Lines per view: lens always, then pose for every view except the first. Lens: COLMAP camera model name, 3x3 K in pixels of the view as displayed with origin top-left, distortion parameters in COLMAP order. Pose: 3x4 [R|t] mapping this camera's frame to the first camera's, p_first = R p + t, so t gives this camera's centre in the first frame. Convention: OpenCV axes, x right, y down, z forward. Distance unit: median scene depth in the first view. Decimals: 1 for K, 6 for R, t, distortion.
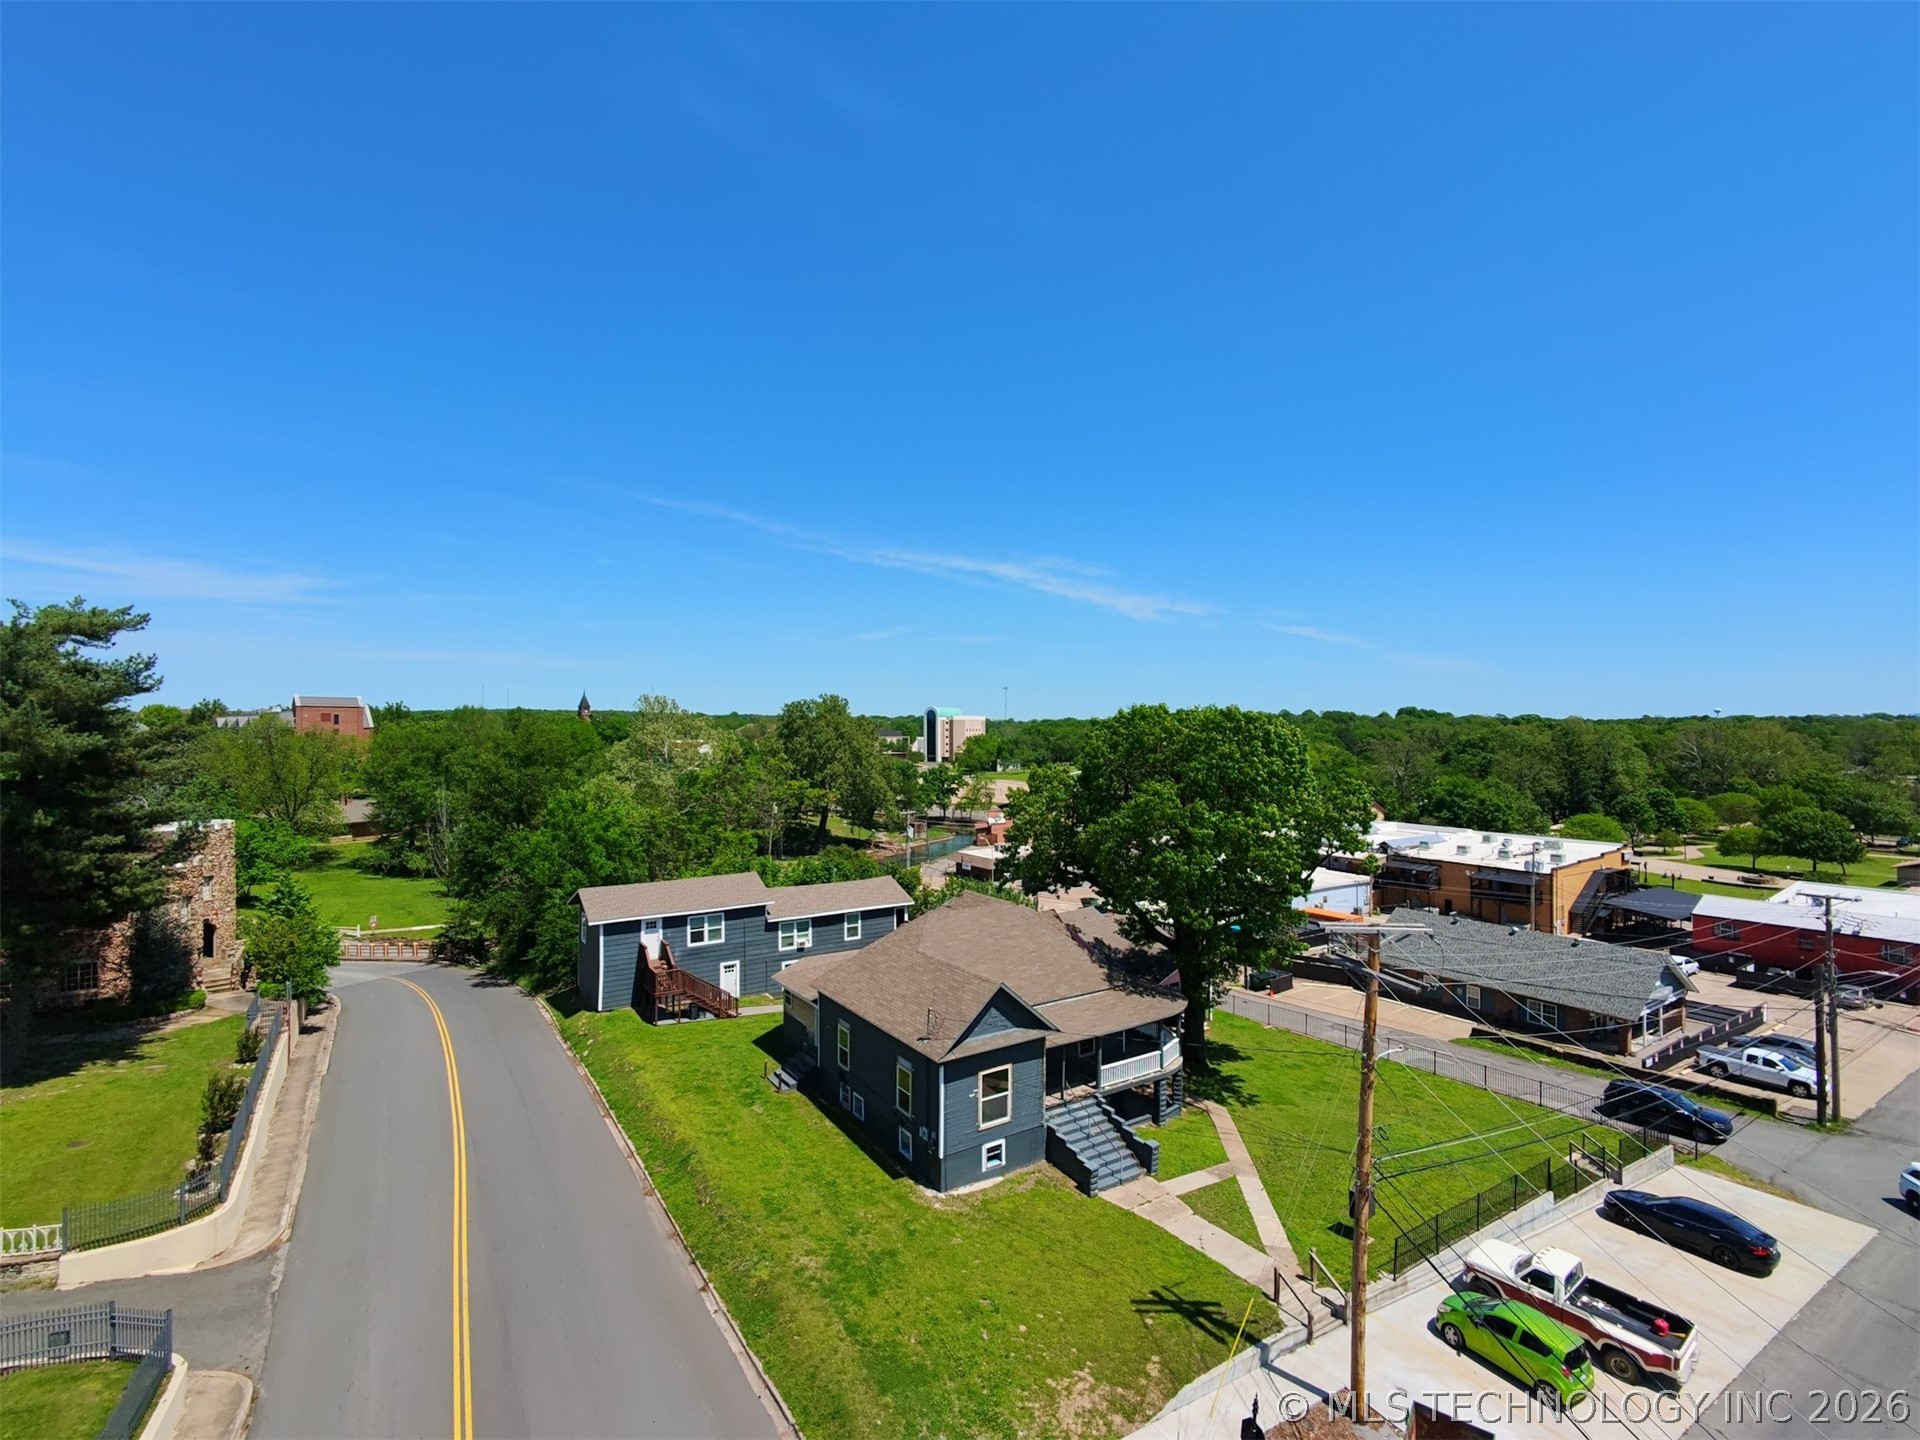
lens RADIAL K [[871.2, 0, 960.0], [0, 871.2, 720.0], [0, 0, 1]] dist [-0.003474, -0.000391]
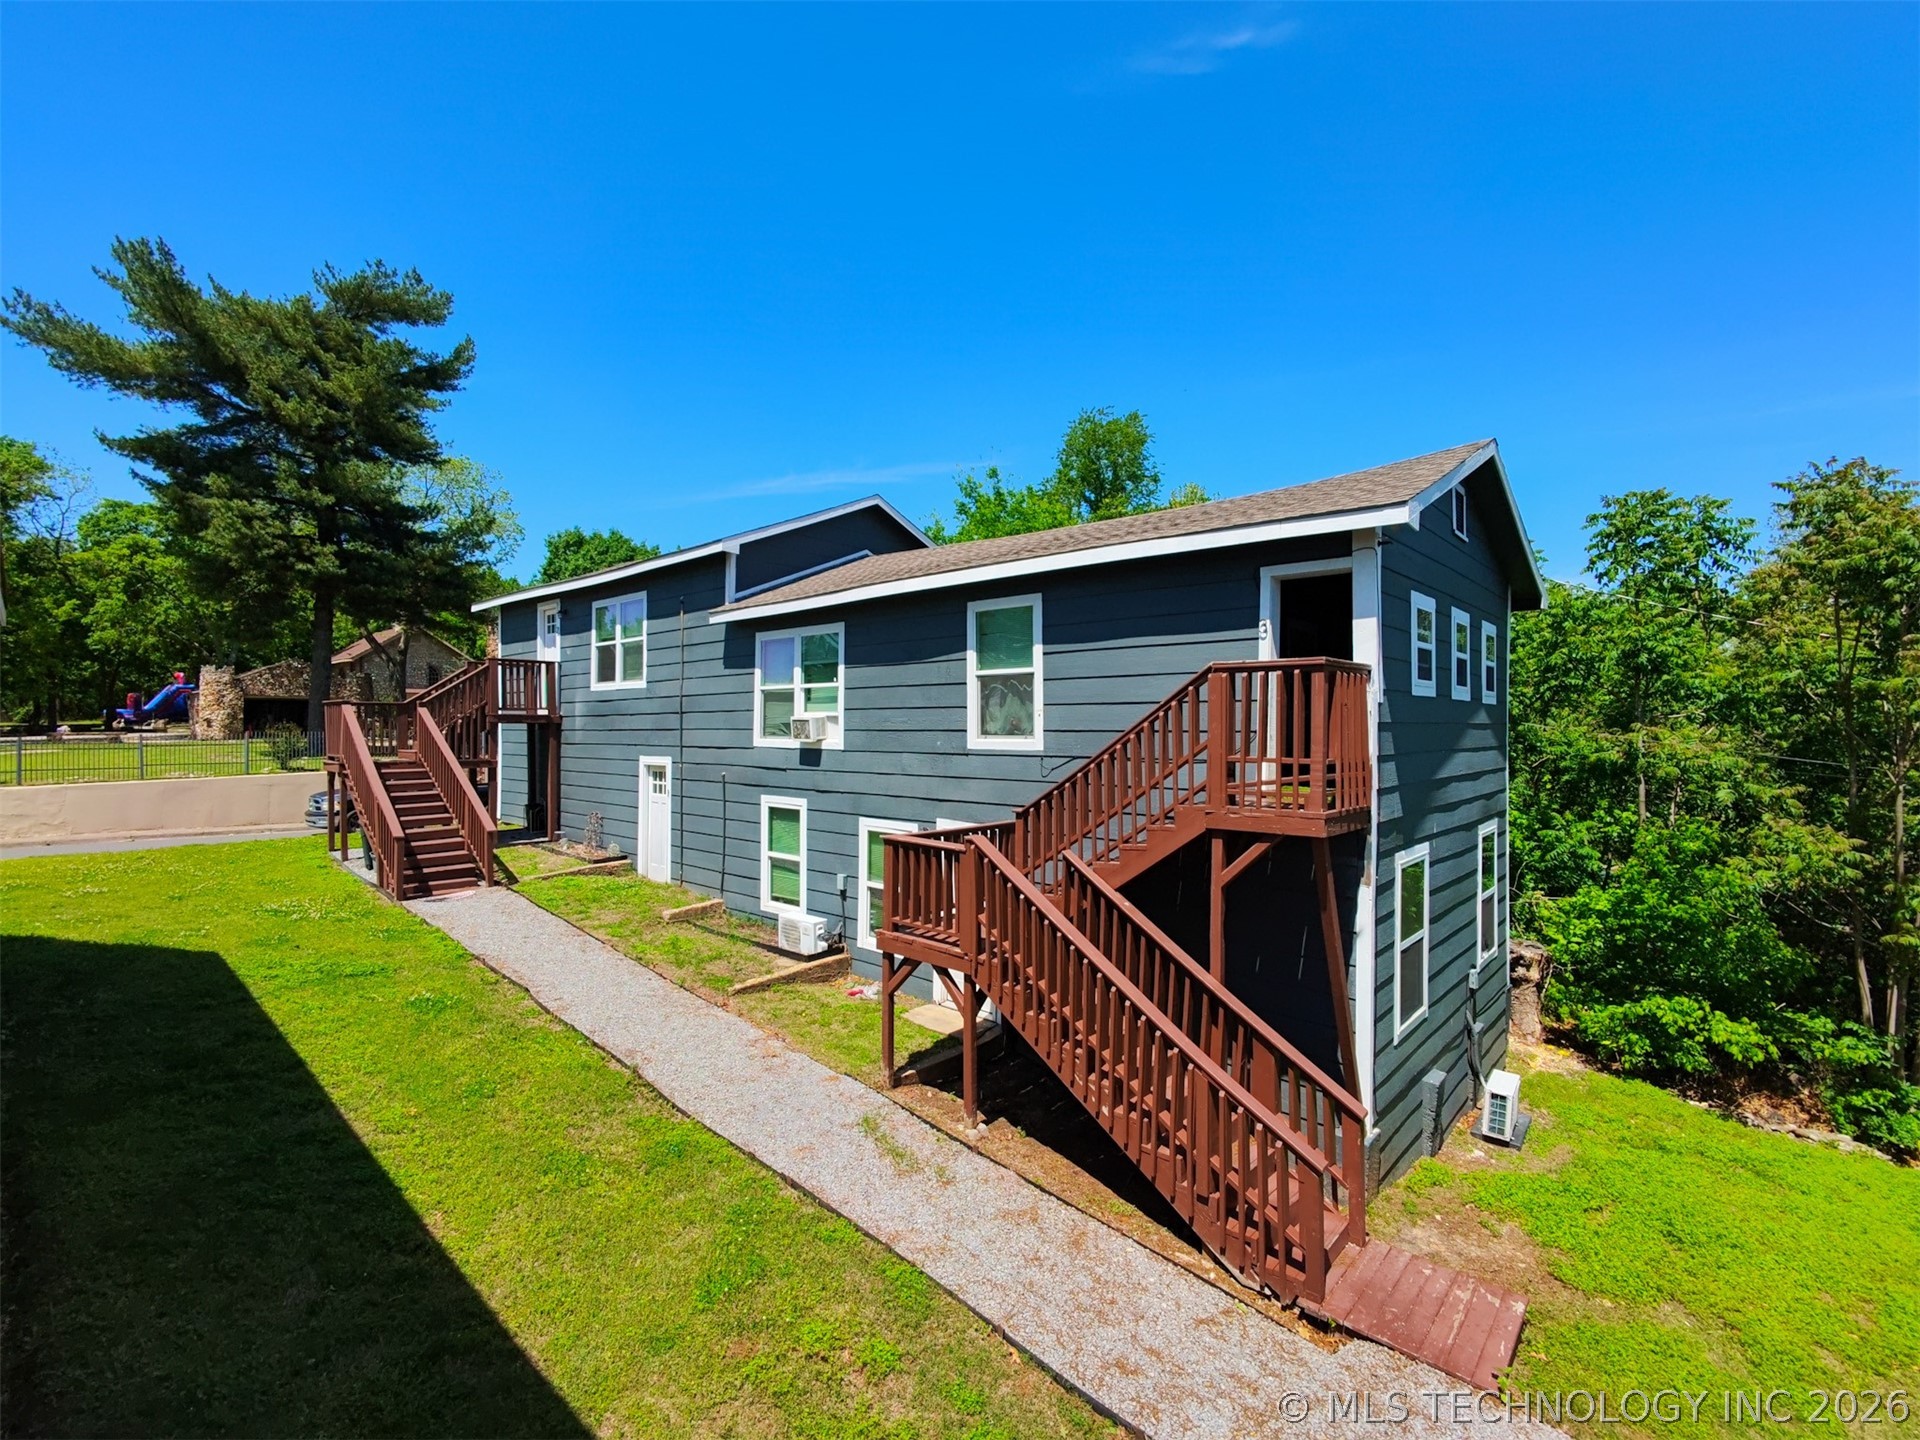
lens RADIAL K [[876.5, 0, 976.7], [0, 876.5, 726.7], [0, 0, 1]] dist [-0.002405, -0.001803]
pose [[0.262253, 0.003613, -0.964992, 0.056635], [0.010302, 0.999926, 0.006543, 0.294995], [0.964944, -0.011657, 0.262196, 1.136845]]
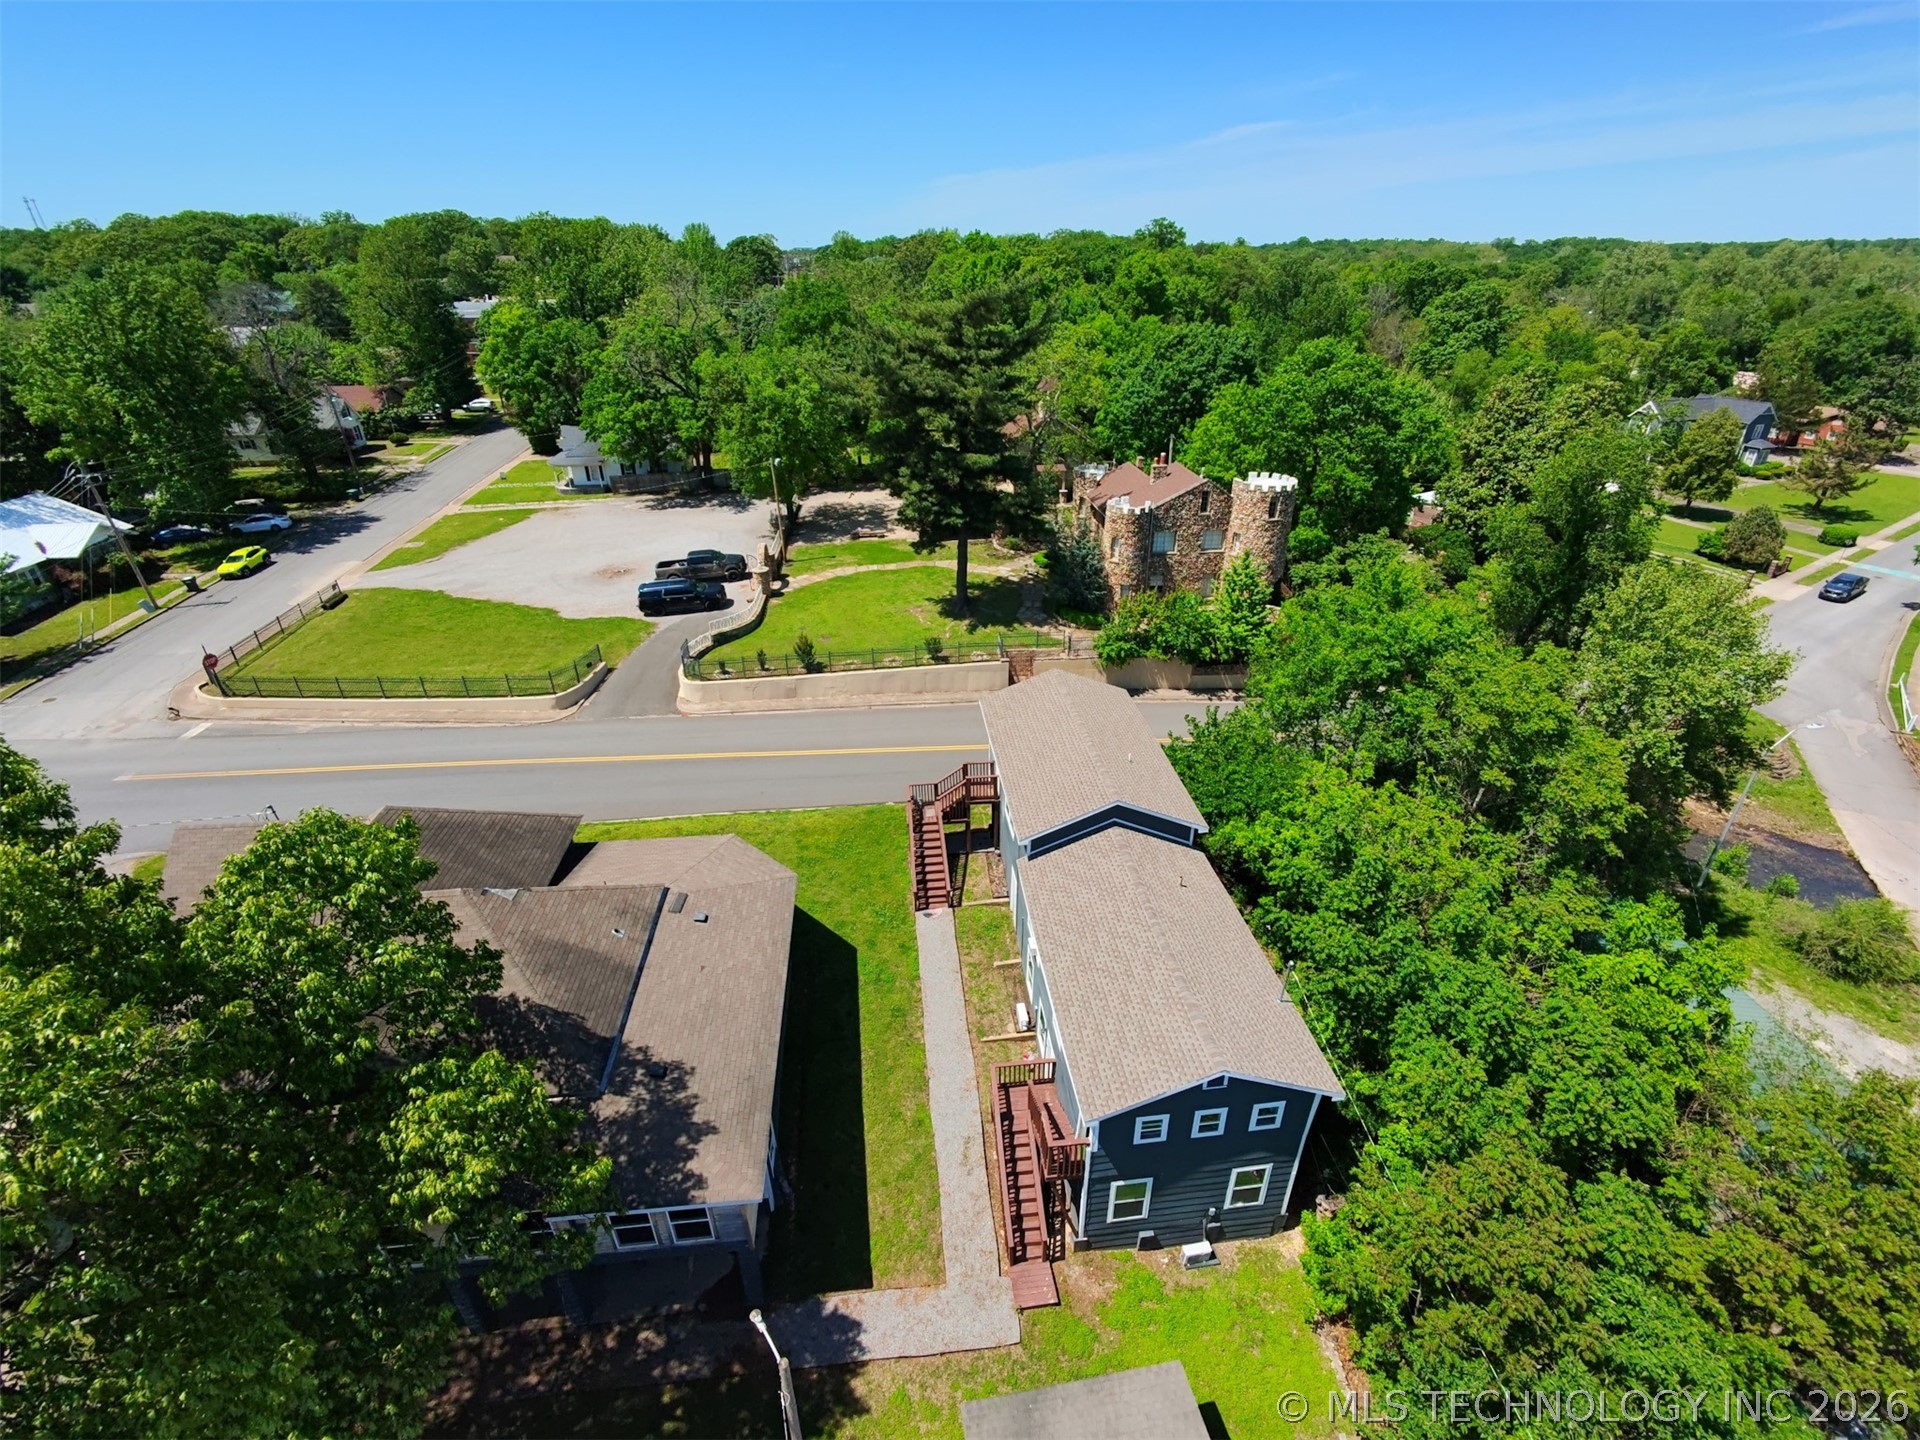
lens RADIAL K [[869.9, 0, 968.0], [0, 869.9, 730.6], [0, 0, 1]] dist [0.002430, -0.006226]
pose [[-0.446832, 0.425598, -0.786897, 0.220400], [0.012621, 0.882502, 0.470140, -0.116882], [0.894529, 0.200142, -0.399702, 1.324777]]
